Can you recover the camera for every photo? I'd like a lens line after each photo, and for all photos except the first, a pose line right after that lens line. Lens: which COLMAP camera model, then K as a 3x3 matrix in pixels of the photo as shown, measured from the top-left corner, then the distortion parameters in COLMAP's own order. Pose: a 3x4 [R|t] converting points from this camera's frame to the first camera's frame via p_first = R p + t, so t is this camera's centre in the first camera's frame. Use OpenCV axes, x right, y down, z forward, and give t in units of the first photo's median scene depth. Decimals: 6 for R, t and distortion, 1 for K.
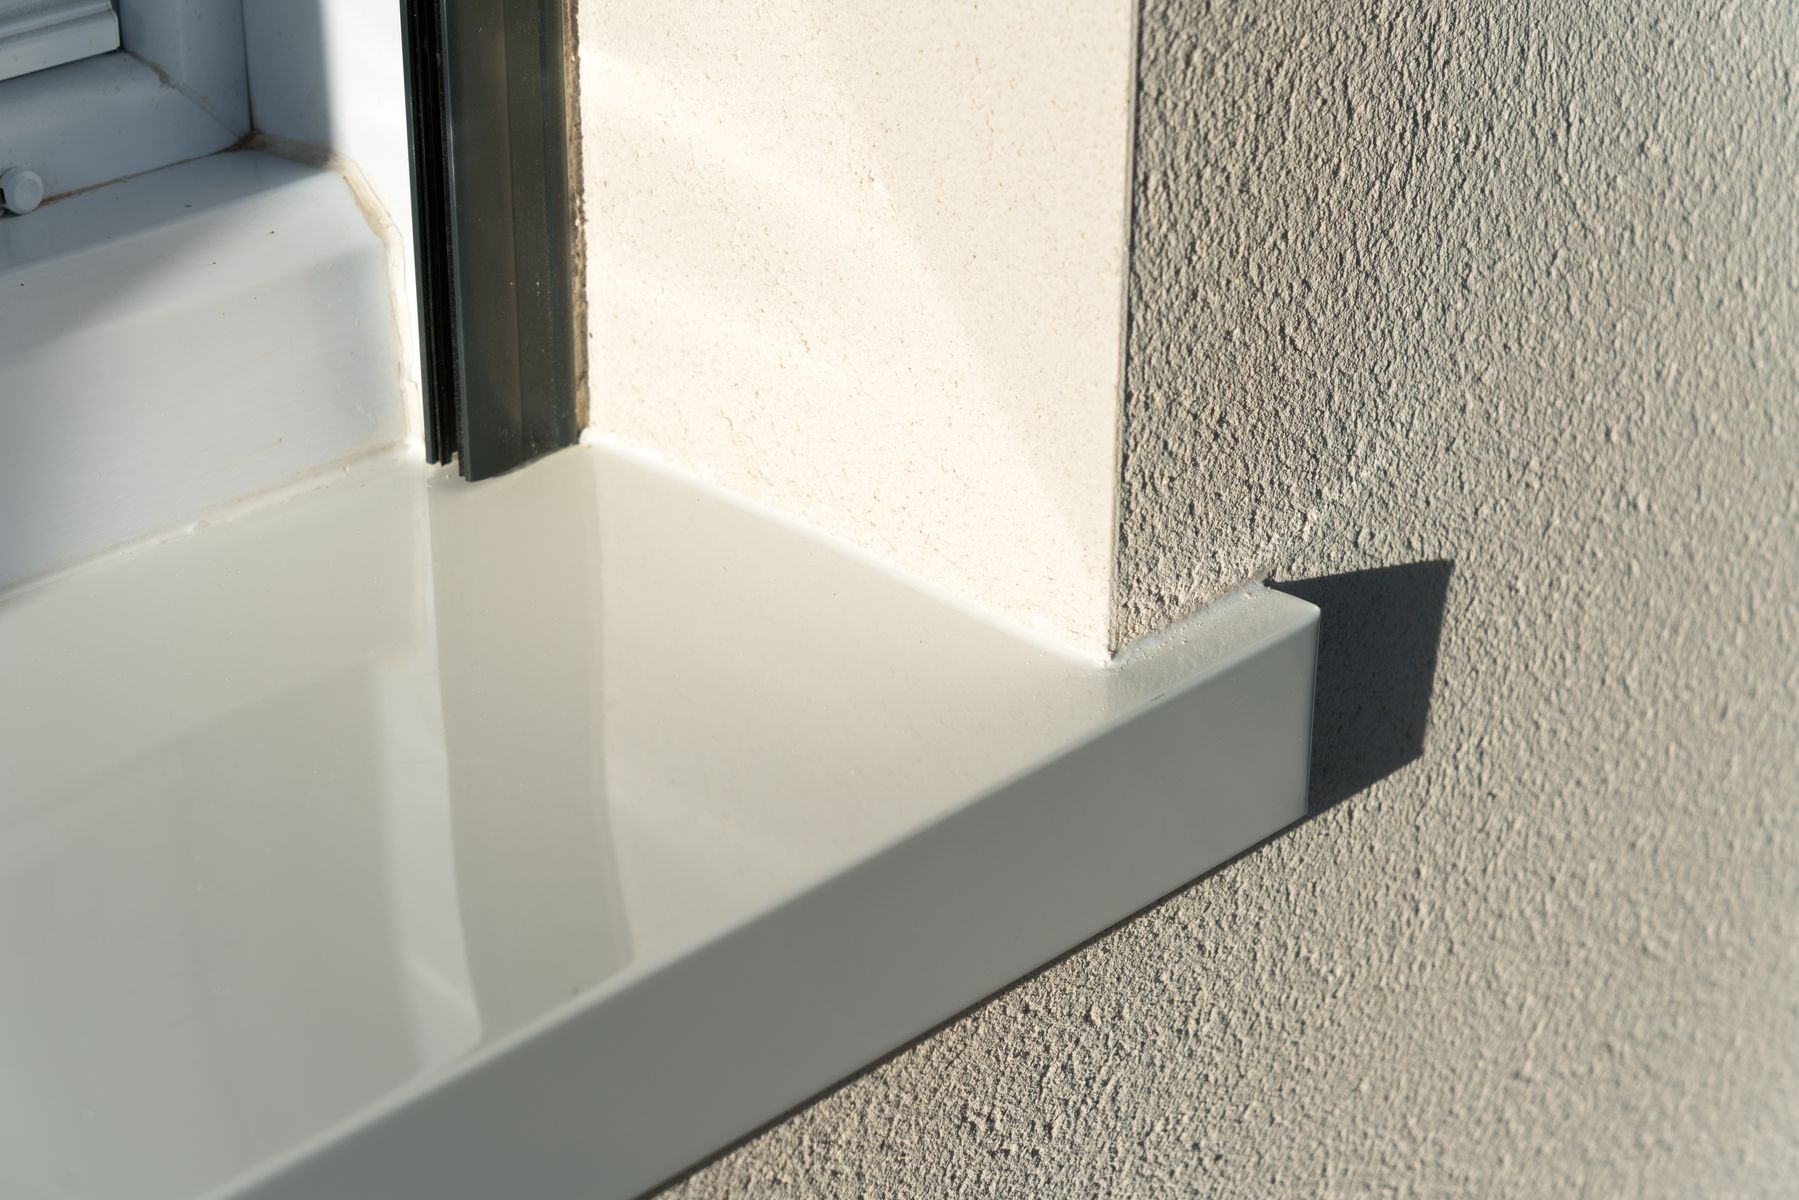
lens RADIAL K [[3474.9, 0, 899.5], [0, 3474.9, 600.0], [0, 0, 1]] dist [-0.061263, -0.144714]
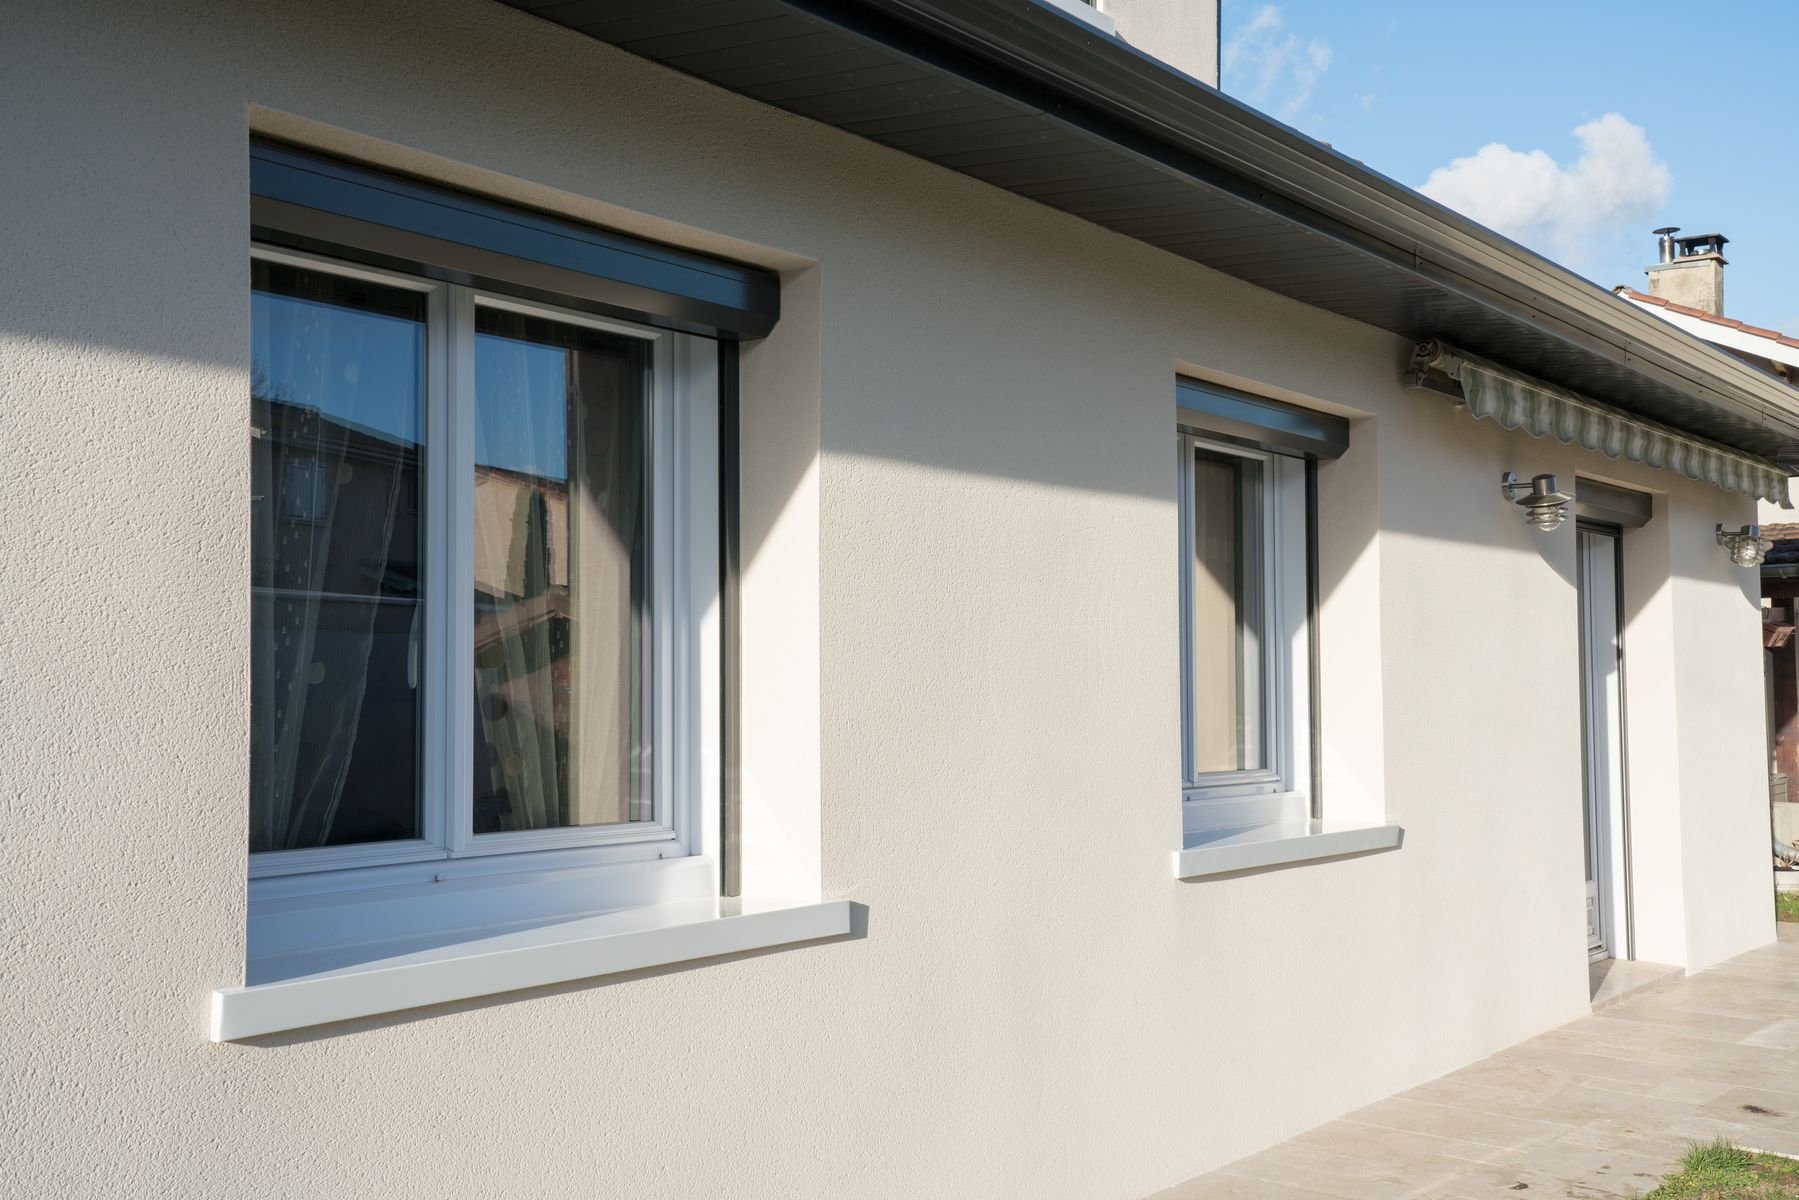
lens RADIAL K [[1992.1, 0, 899.5], [0, 1992.1, 600.0], [0, 0, 1]] dist [0.057097, -0.006303]
pose [[0.988227, -0.007083, 0.152829, -0.389080], [0.083091, 0.863613, -0.497262, 1.468305], [-0.128463, 0.504106, 0.854034, -2.745448]]
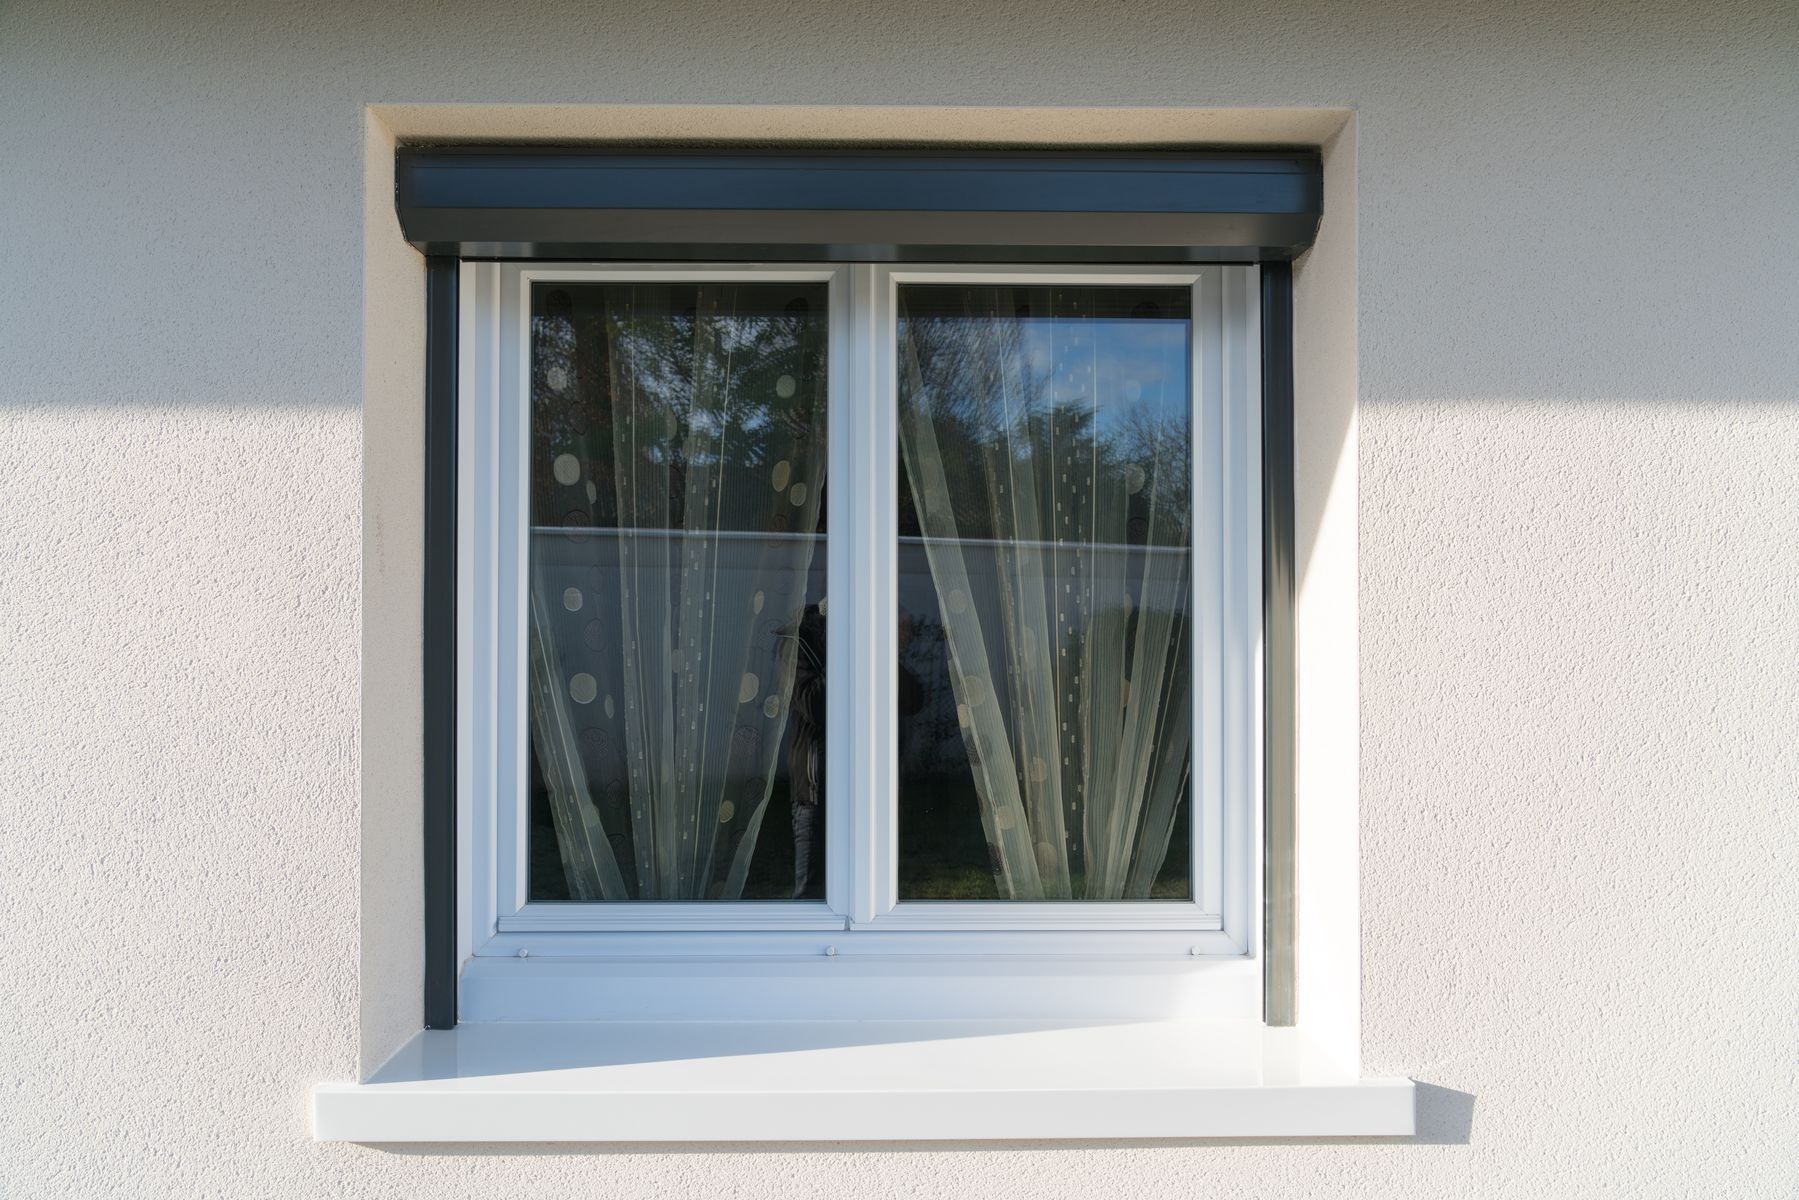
lens RADIAL K [[1220.0, 0, 899.5], [0, 1220.0, 600.0], [0, 0, 1]] dist [-0.024426, 0.001589]
pose [[0.718100, -0.015953, -0.695758, 0.731188], [-0.317395, 0.882204, -0.347815, 0.204753], [0.619349, 0.470596, 0.628447, -0.734167]]
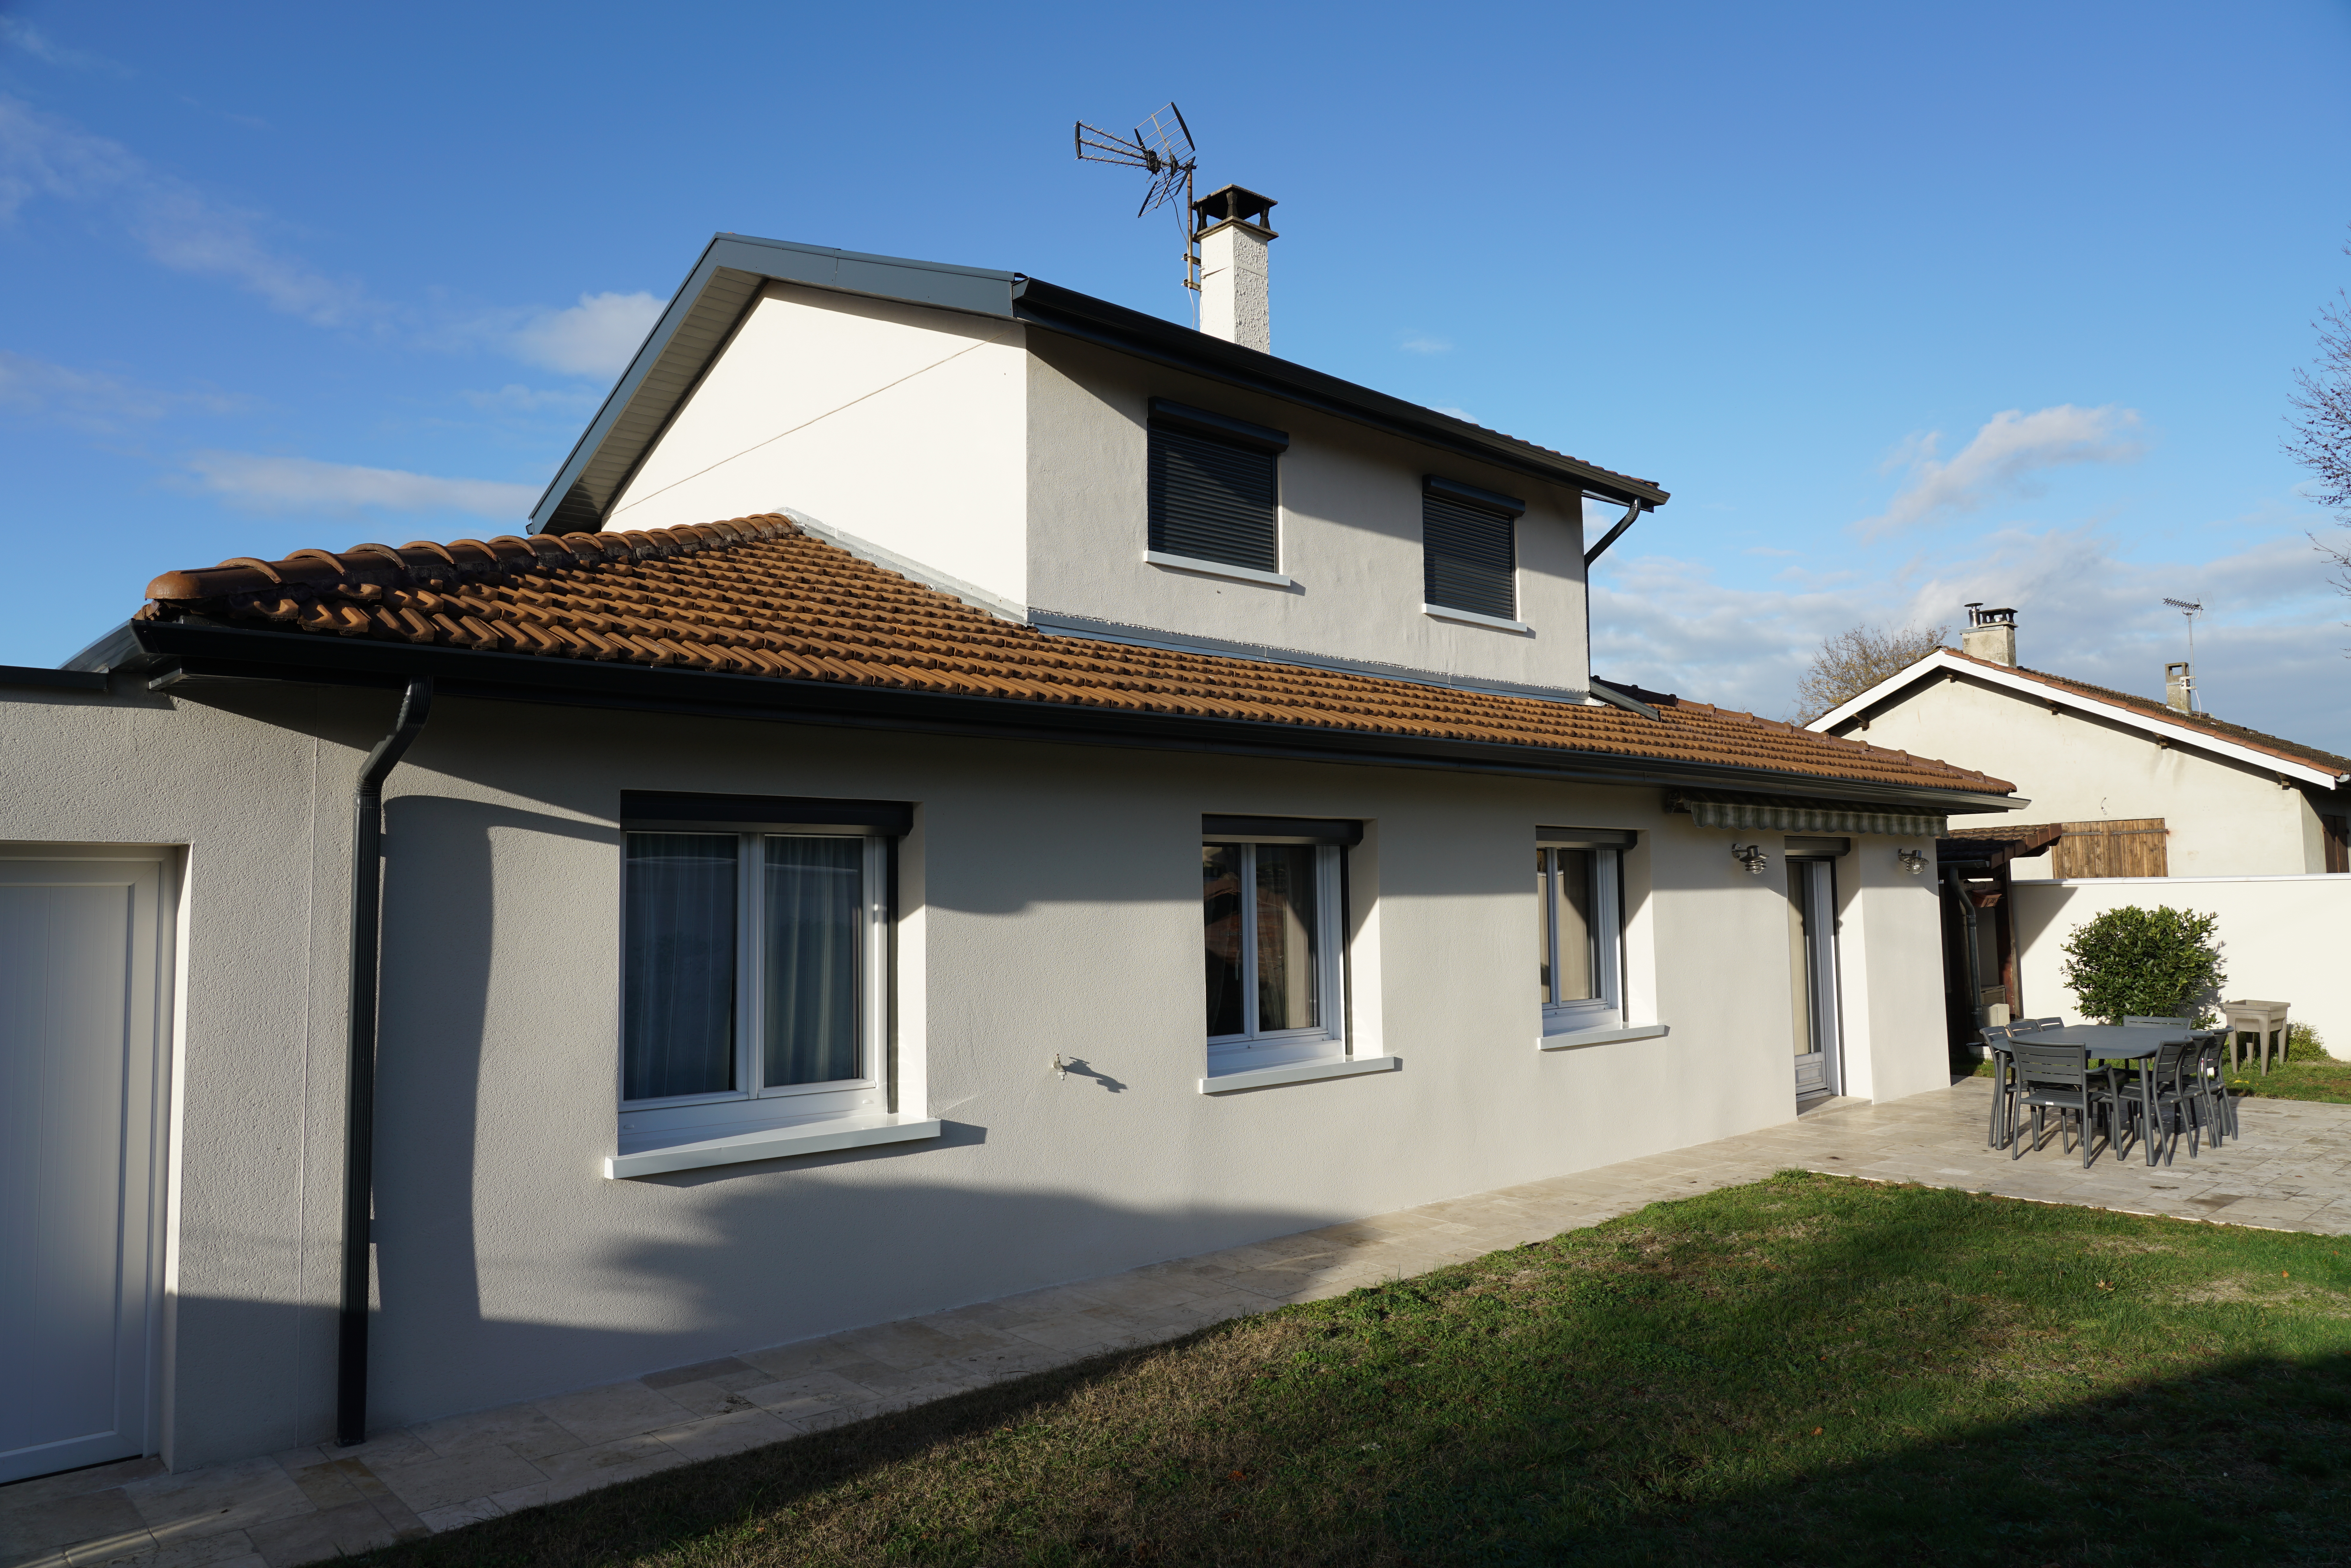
lens RADIAL K [[1594.2, 0, 1175.5], [0, 1594.2, 784.0], [0, 0, 1]] dist [-0.024426, 0.001589]
pose [[0.999336, -0.026950, -0.024535, -0.793082], [0.009791, 0.846973, -0.531545, 3.239399], [0.035106, 0.530952, 0.846674, -6.959996]]
